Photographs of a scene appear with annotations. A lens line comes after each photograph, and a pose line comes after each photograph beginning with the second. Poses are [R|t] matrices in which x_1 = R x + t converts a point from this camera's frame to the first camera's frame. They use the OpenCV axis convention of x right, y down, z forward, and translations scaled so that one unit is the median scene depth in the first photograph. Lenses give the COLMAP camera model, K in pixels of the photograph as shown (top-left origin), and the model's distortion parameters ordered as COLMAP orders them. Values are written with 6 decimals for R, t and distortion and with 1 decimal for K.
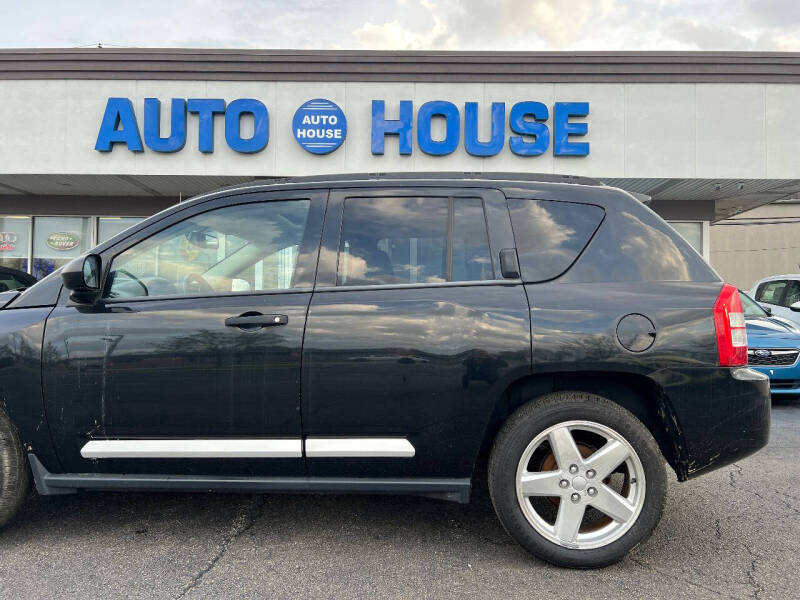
lens RADIAL K [[601.1, 0, 406.7], [0, 601.1, 303.8], [0, 0, 1]] dist [0.050044, -0.055547]
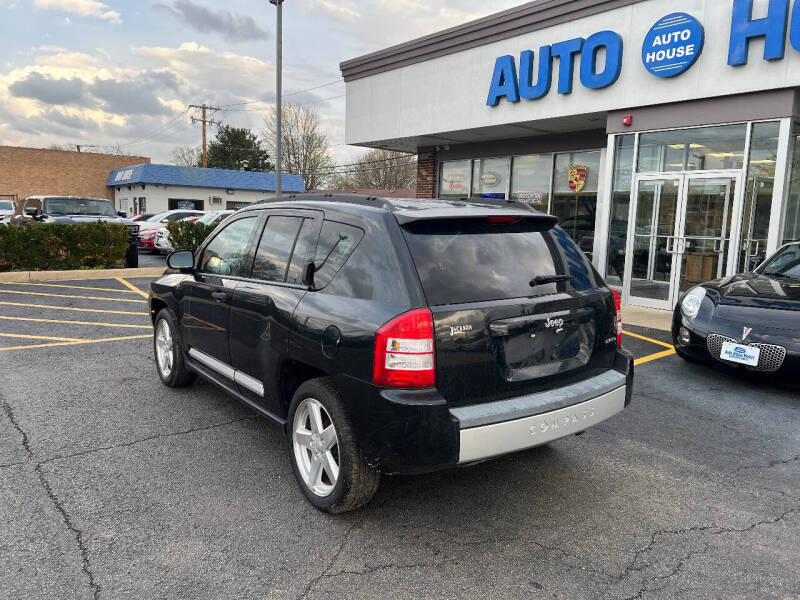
lens RADIAL K [[601.1, 0, 401.9], [0, 601.1, 292.9], [0, 0, 1]] dist [0.050044, -0.055547]
pose [[0.637495, 0.108544, -0.762770, 0.333014], [-0.001782, 0.990231, 0.139423, -0.052765], [0.770452, -0.087523, 0.631461, 0.082609]]
